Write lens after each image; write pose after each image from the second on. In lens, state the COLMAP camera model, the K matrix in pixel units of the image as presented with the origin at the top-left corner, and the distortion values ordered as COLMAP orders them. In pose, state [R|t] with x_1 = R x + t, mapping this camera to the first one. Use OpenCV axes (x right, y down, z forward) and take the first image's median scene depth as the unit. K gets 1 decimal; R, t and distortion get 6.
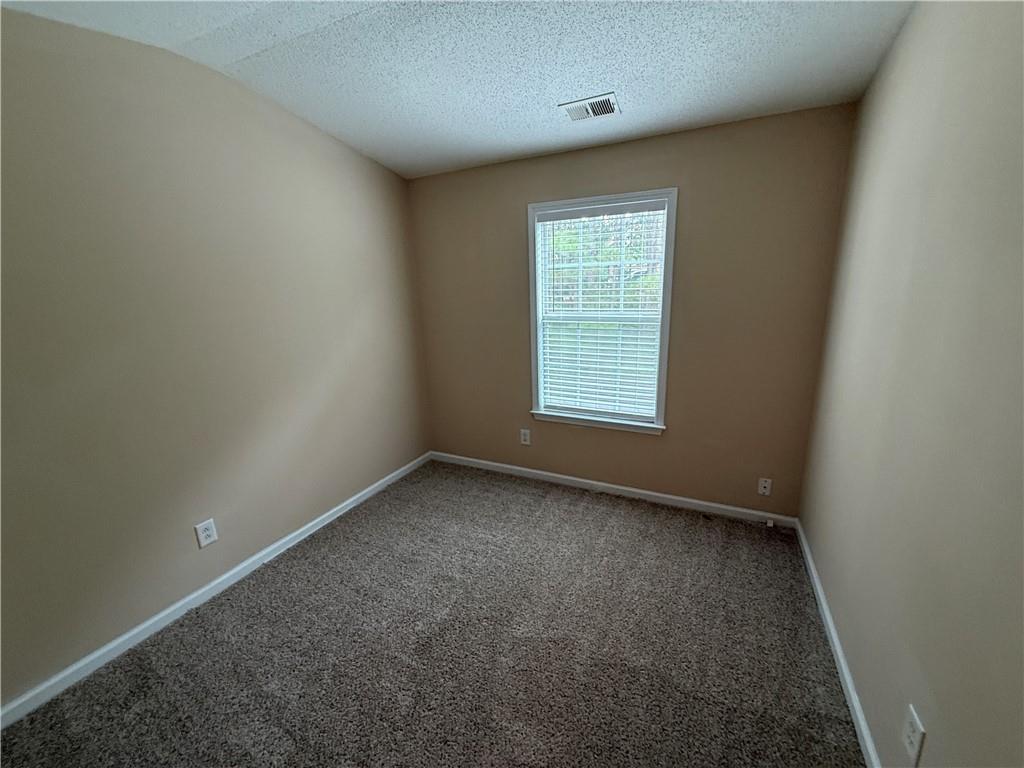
lens RADIAL K [[408.3, 0, 509.9], [0, 408.3, 382.3], [0, 0, 1]] dist [0.000745, -0.000251]
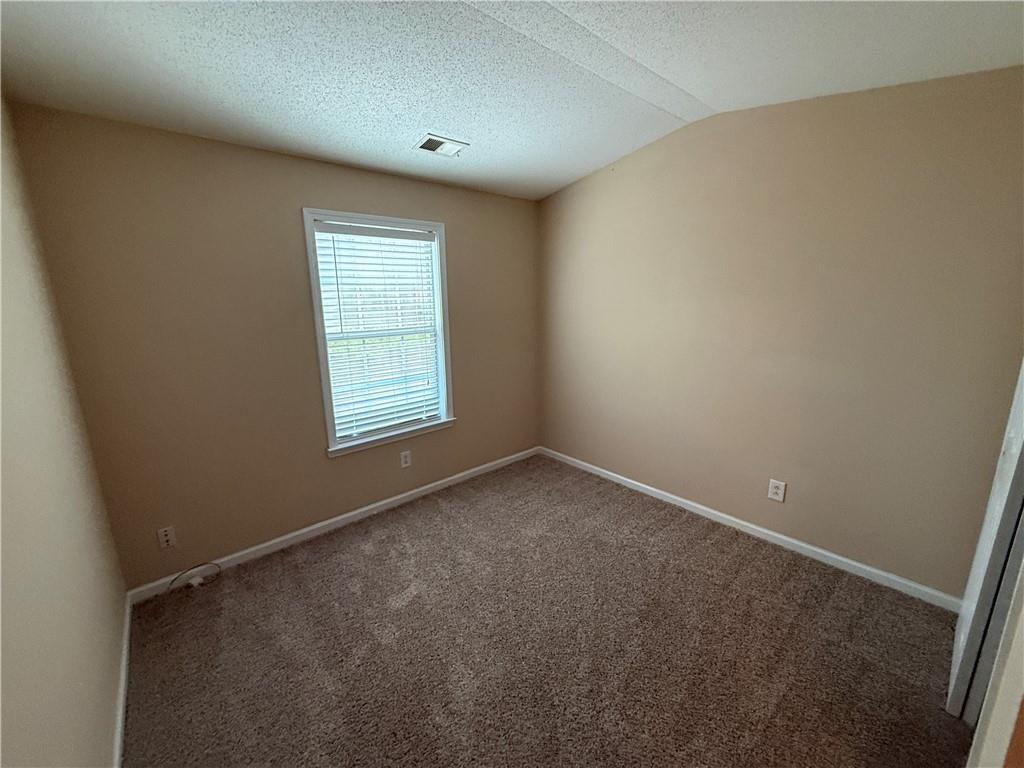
lens RADIAL K [[408.3, 0, 509.9], [0, 408.3, 382.3], [0, 0, 1]] dist [0.000745, -0.000251]
pose [[0.403569, -0.171755, 0.898684, -0.616262], [0.231269, 0.969476, 0.081429, -0.052971], [-0.885238, 0.174975, 0.430972, 0.319780]]
